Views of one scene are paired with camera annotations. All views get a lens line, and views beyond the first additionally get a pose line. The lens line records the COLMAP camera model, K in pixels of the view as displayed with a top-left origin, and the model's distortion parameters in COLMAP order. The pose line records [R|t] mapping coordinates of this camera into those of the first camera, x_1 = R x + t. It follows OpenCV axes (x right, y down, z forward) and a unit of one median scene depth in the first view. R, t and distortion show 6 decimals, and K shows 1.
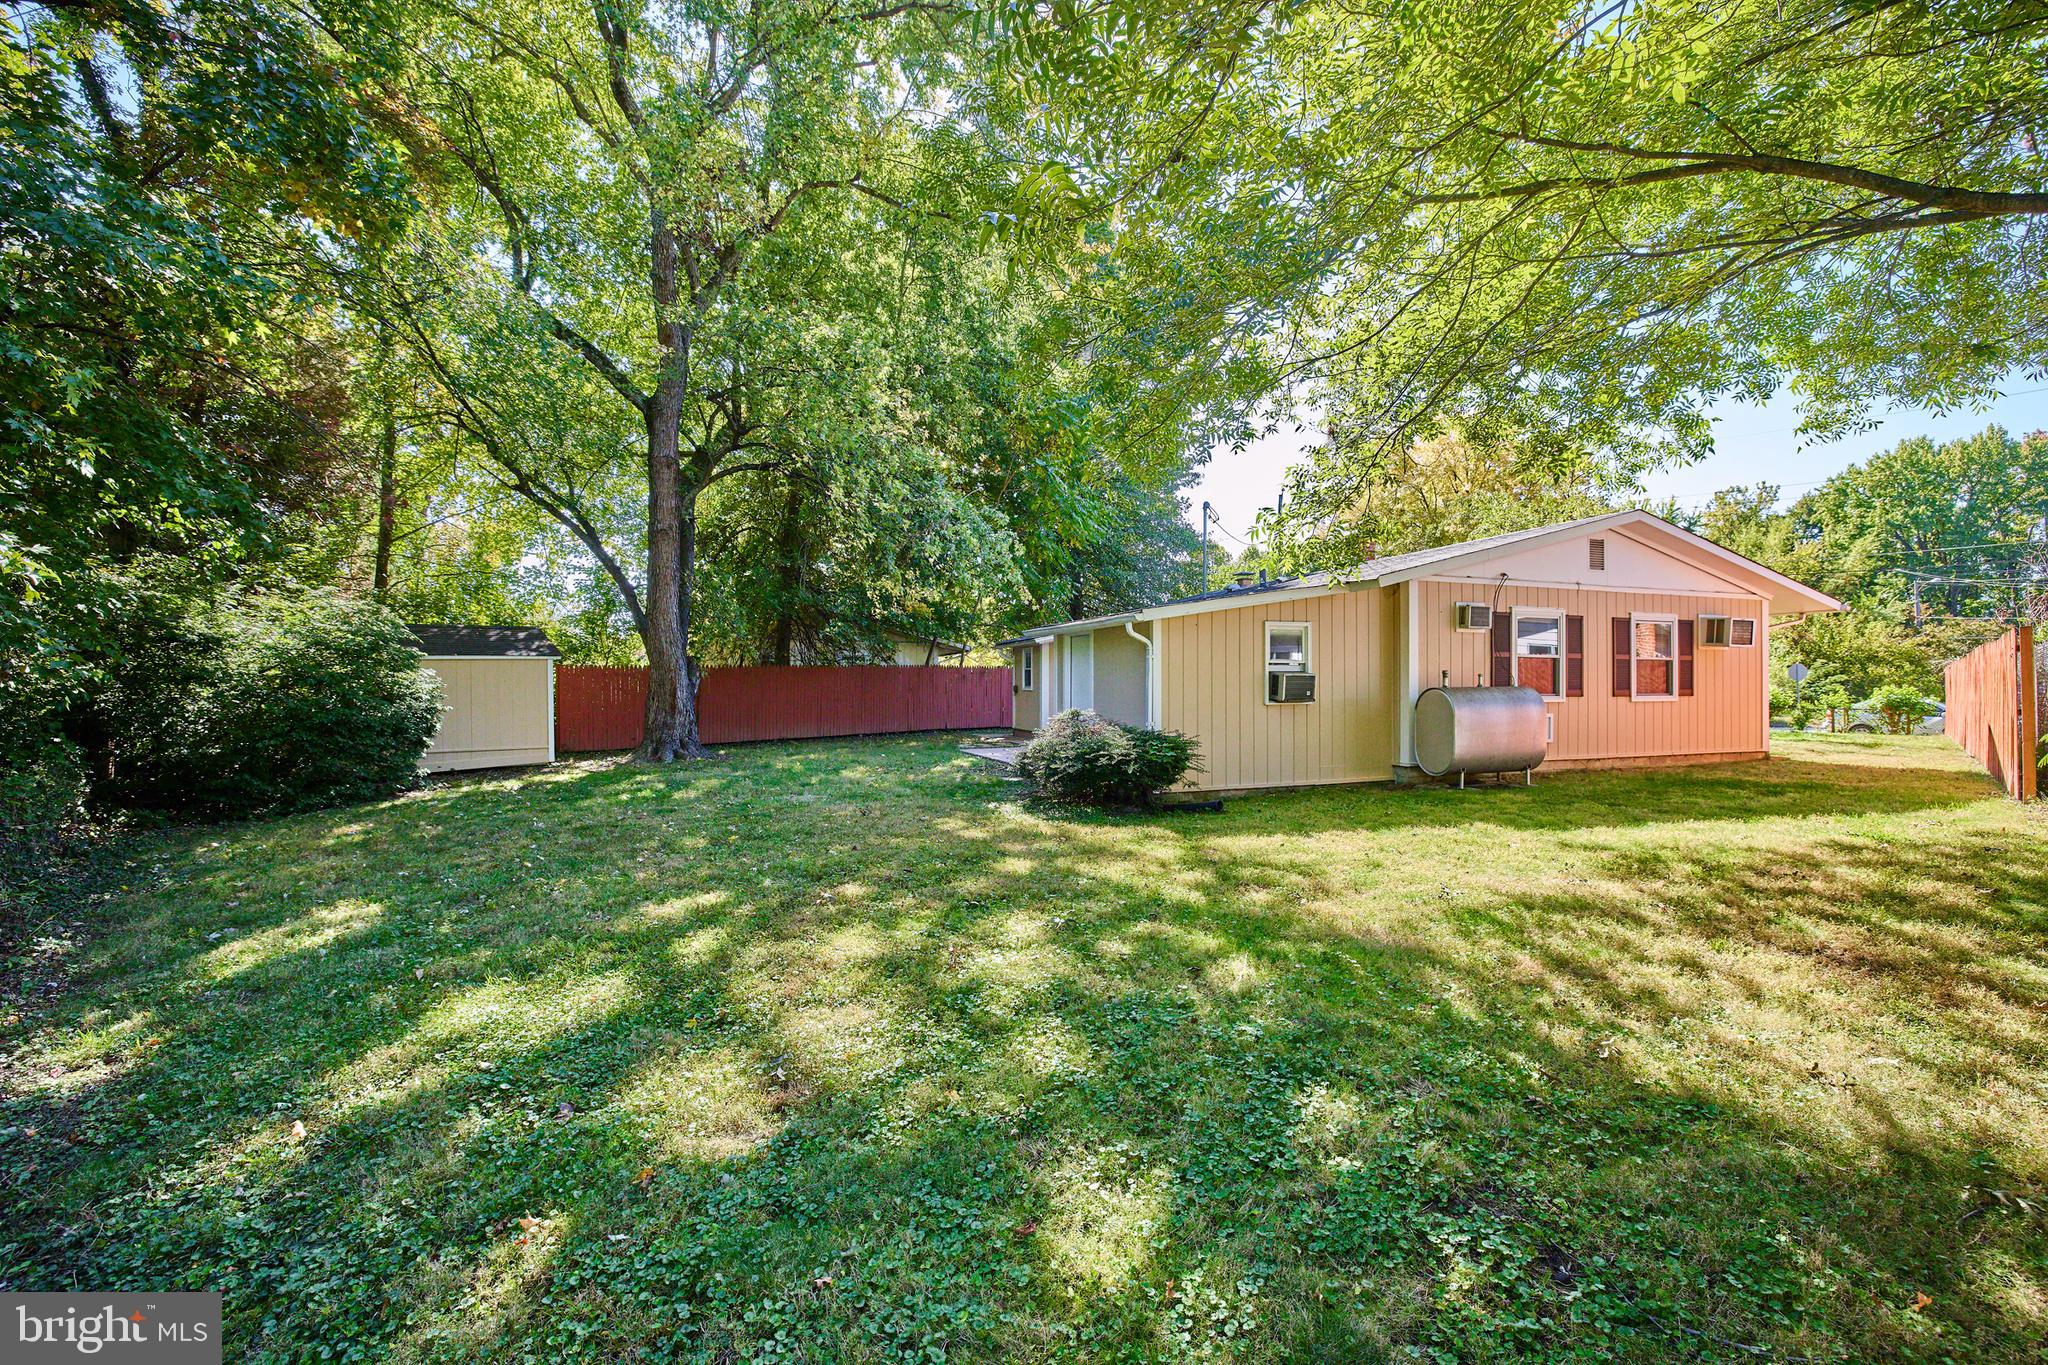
lens RADIAL K [[872.4, 0, 1030.1], [0, 872.4, 687.6], [0, 0, 1]] dist [-0.031985, 0.006606]
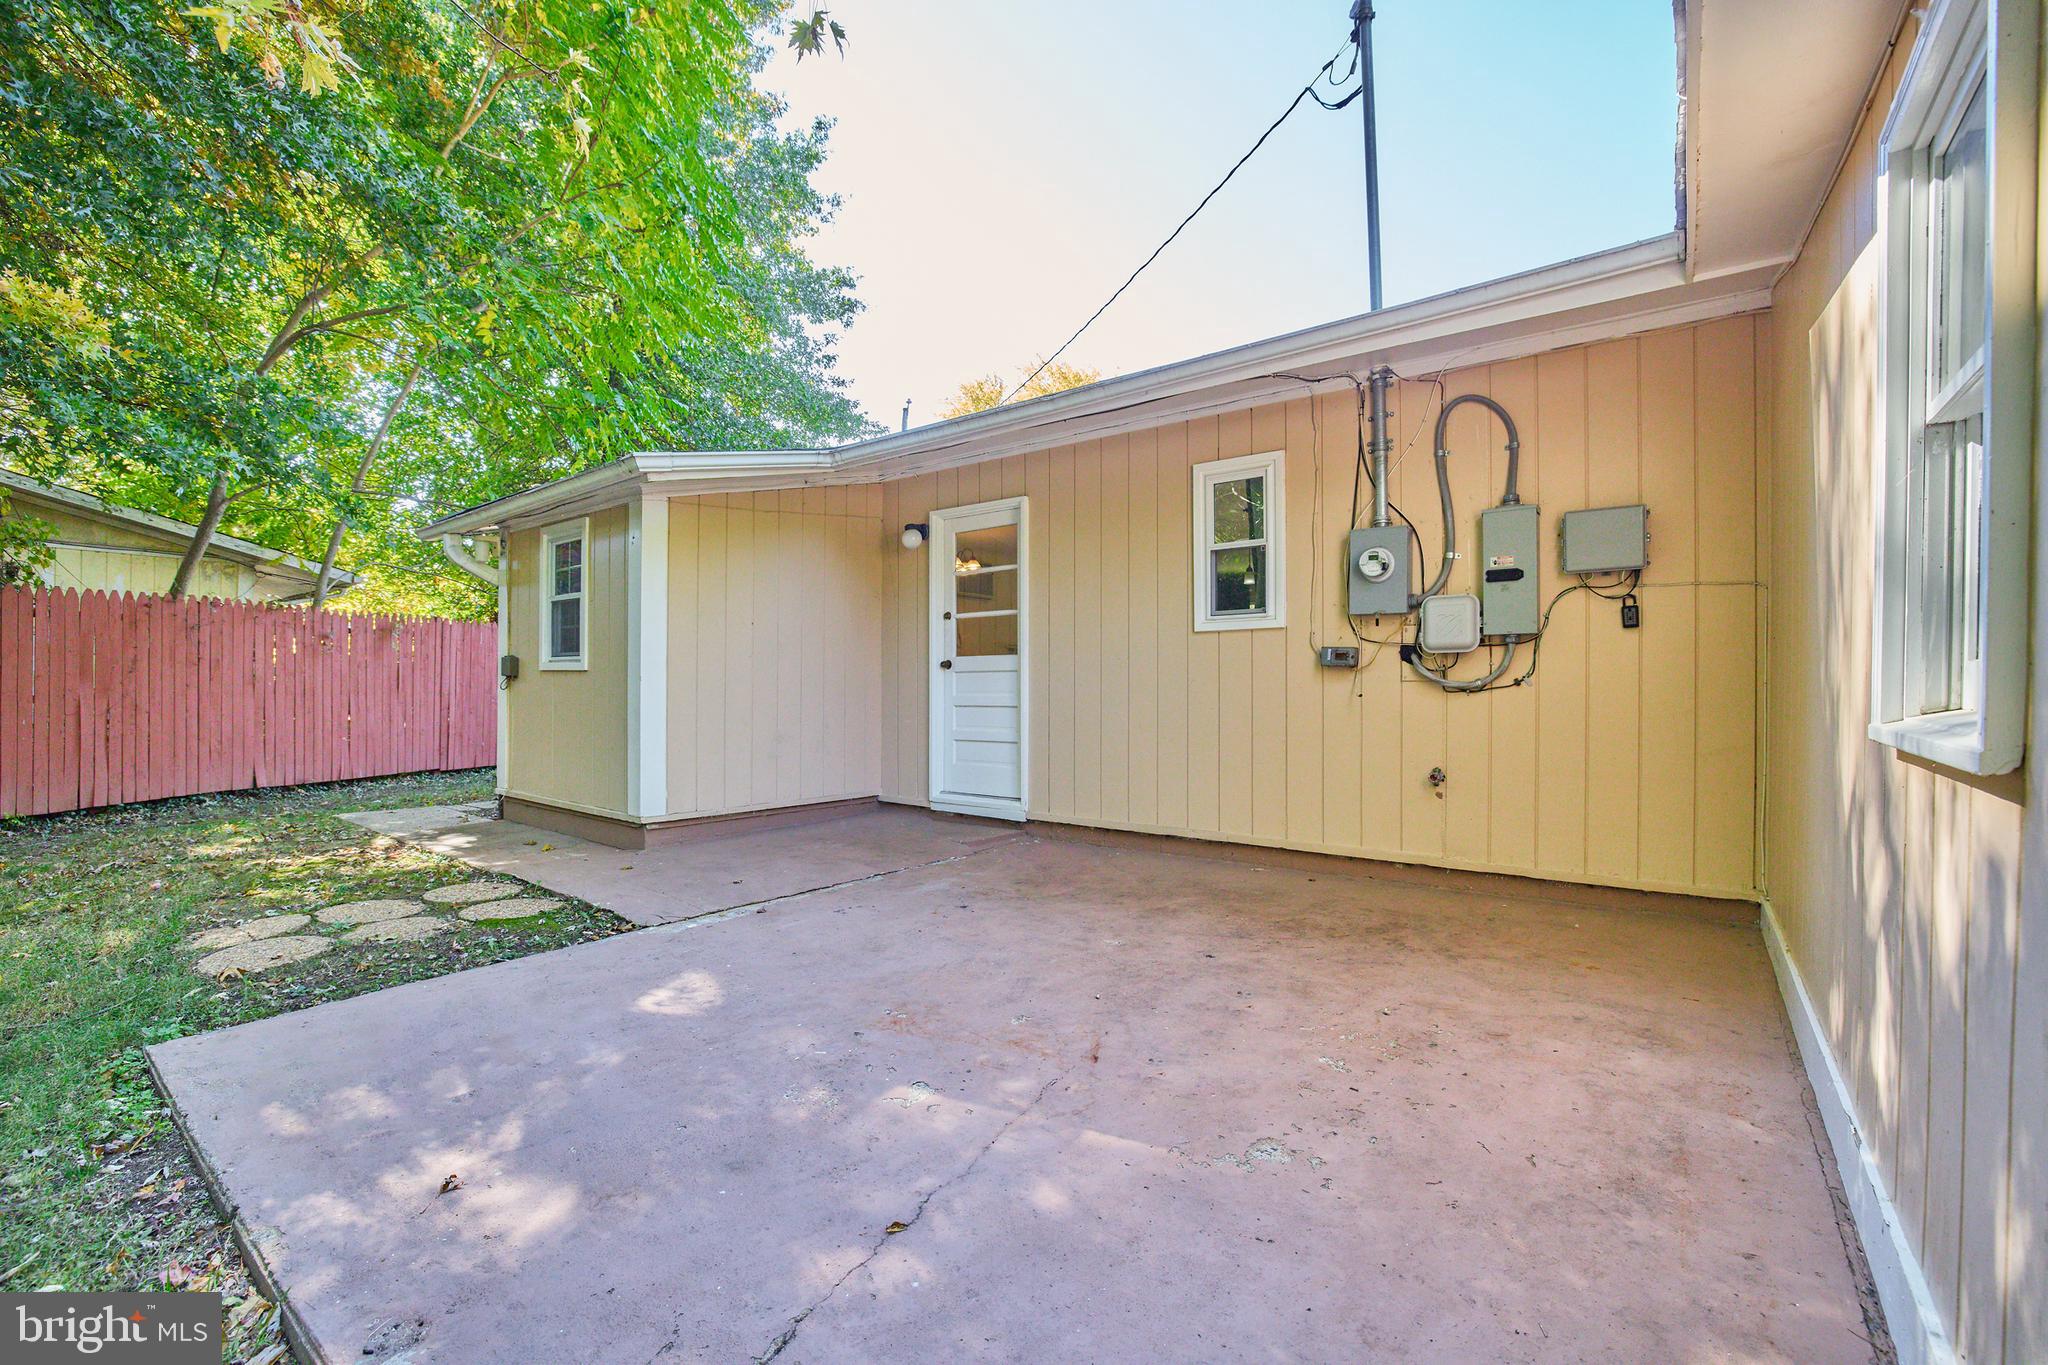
lens RADIAL K [[872.4, 0, 1032.7], [0, 872.4, 682.1], [0, 0, 1]] dist [-0.031985, 0.006606]
pose [[0.835656, 0.003514, 0.549242, -0.051802], [-0.002133, 0.999993, -0.003153, 0.012828], [-0.549250, 0.001464, 0.835657, 1.159075]]
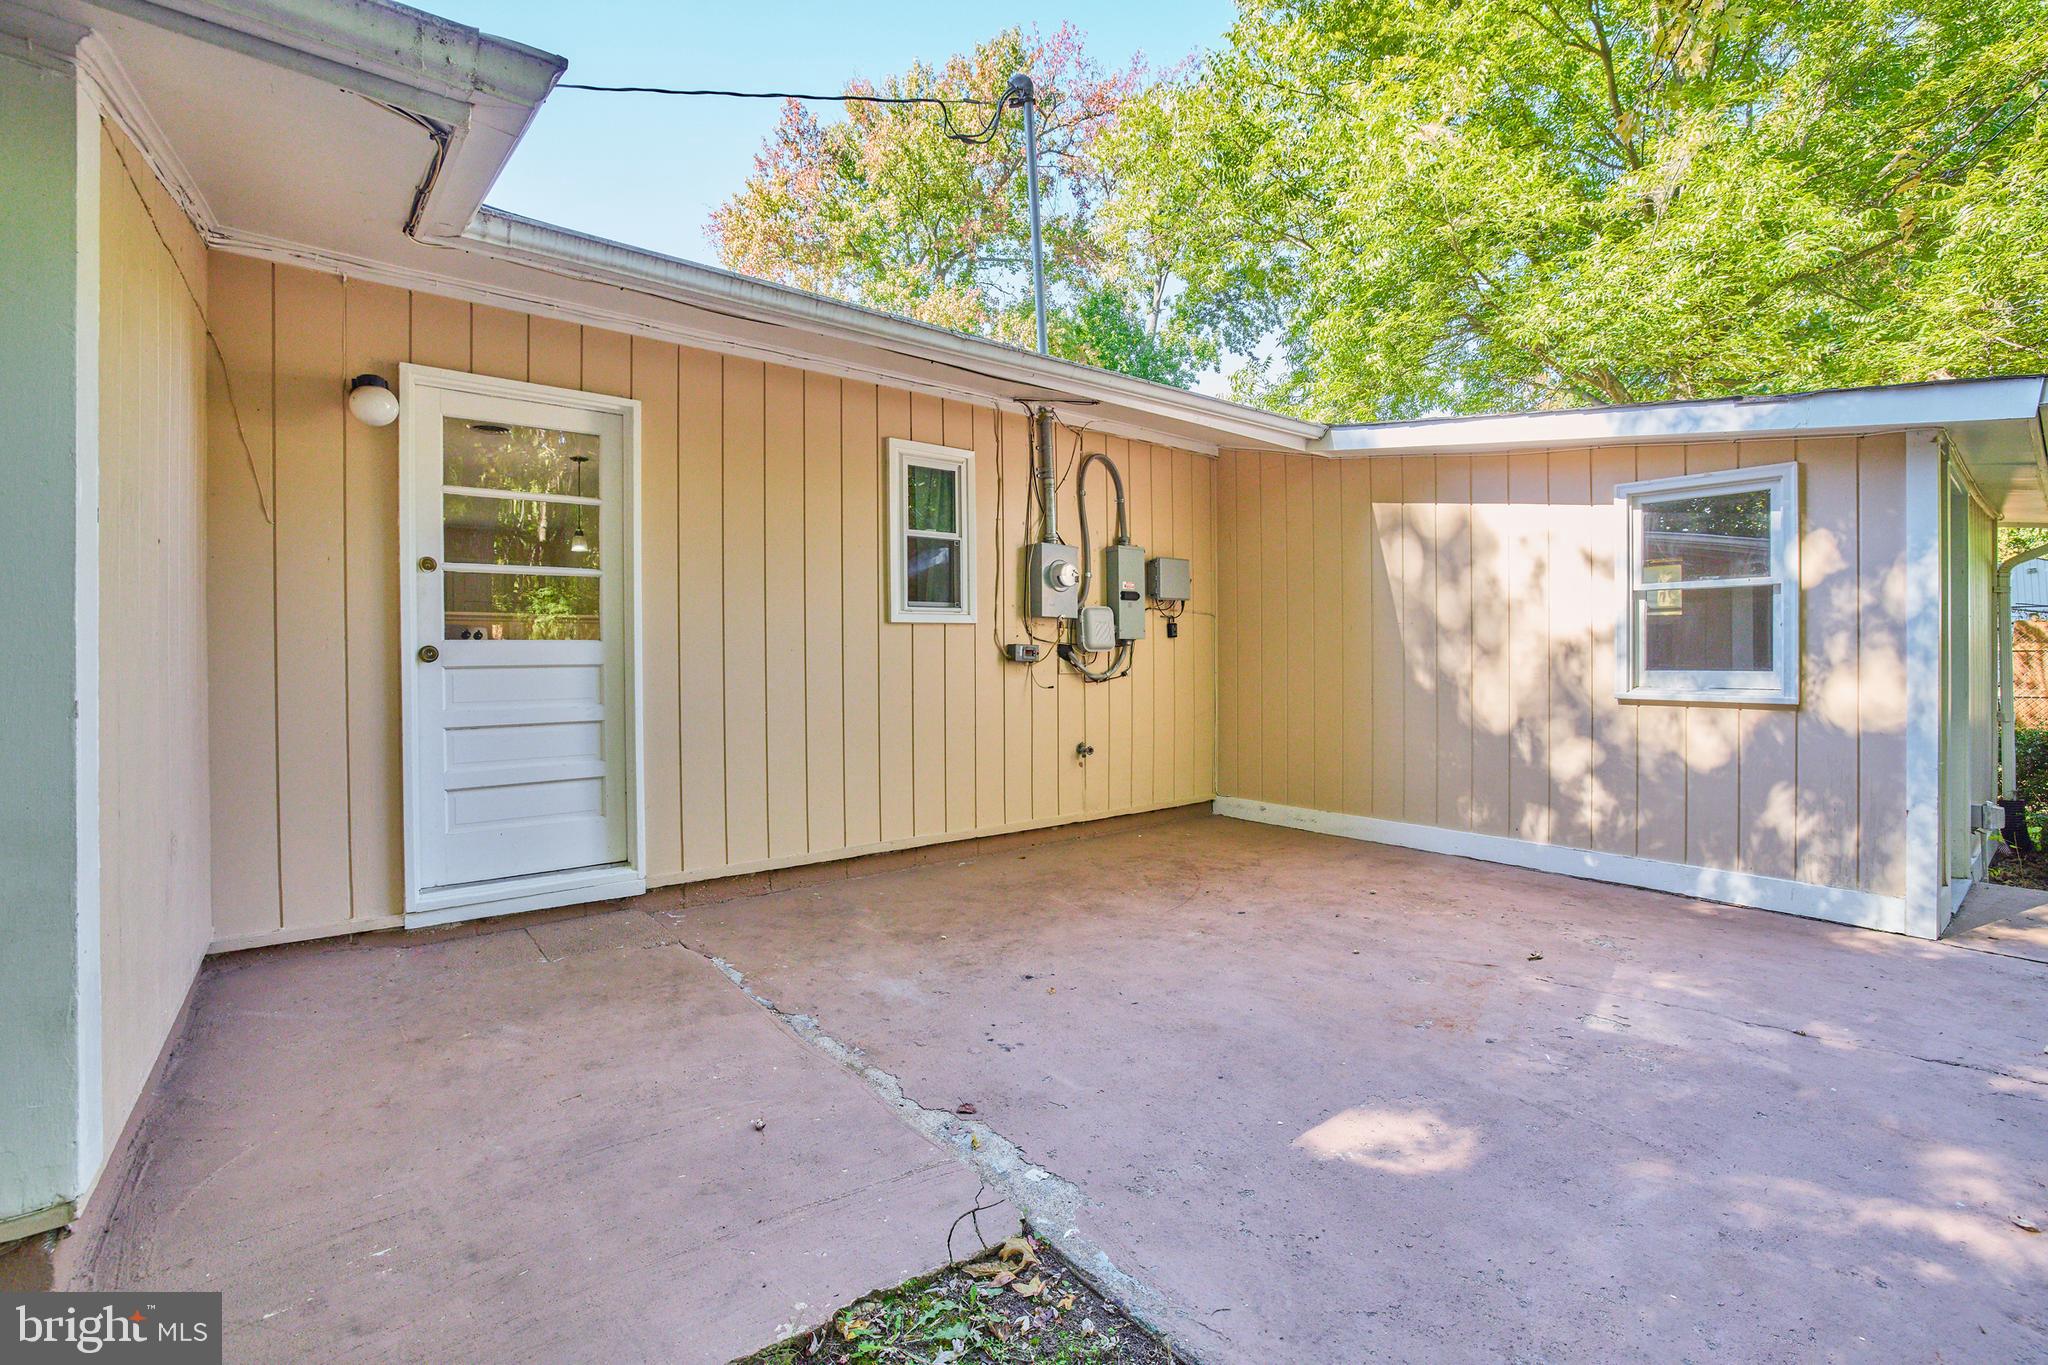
lens RADIAL K [[872.4, 0, 1026.2], [0, 872.4, 662.4], [0, 0, 1]] dist [-0.031985, 0.006606]
pose [[-0.324702, -0.002319, 0.945814, -0.136539], [0.005451, 0.999976, 0.004323, 0.002844], [-0.945801, 0.006559, -0.324682, 1.546213]]
